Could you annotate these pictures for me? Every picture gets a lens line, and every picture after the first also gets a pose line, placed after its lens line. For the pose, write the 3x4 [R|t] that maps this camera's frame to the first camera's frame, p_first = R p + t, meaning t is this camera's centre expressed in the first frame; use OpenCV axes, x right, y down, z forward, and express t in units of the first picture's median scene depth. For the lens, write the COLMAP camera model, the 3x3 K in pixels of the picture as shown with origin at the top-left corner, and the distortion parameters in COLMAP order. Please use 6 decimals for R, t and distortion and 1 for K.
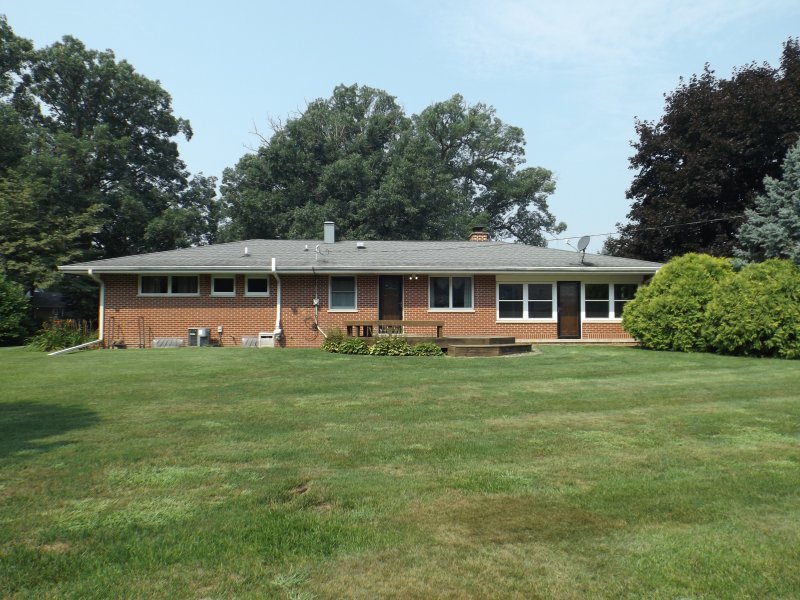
lens RADIAL K [[582.6, 0, 400.0], [0, 582.6, 300.0], [0, 0, 1]] dist [0.010169, -0.004471]
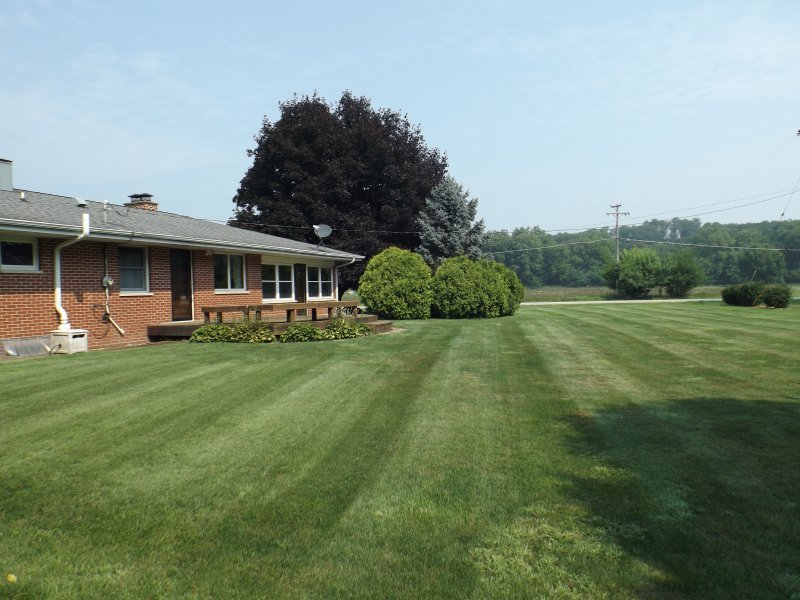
lens RADIAL K [[582.6, 0, 400.0], [0, 582.6, 300.0], [0, 0, 1]] dist [0.010169, -0.004471]
pose [[0.369648, -0.026484, 0.928794, -0.654250], [-0.006806, 0.999490, 0.031208, 0.000106], [-0.929147, -0.017858, 0.369279, 0.423683]]
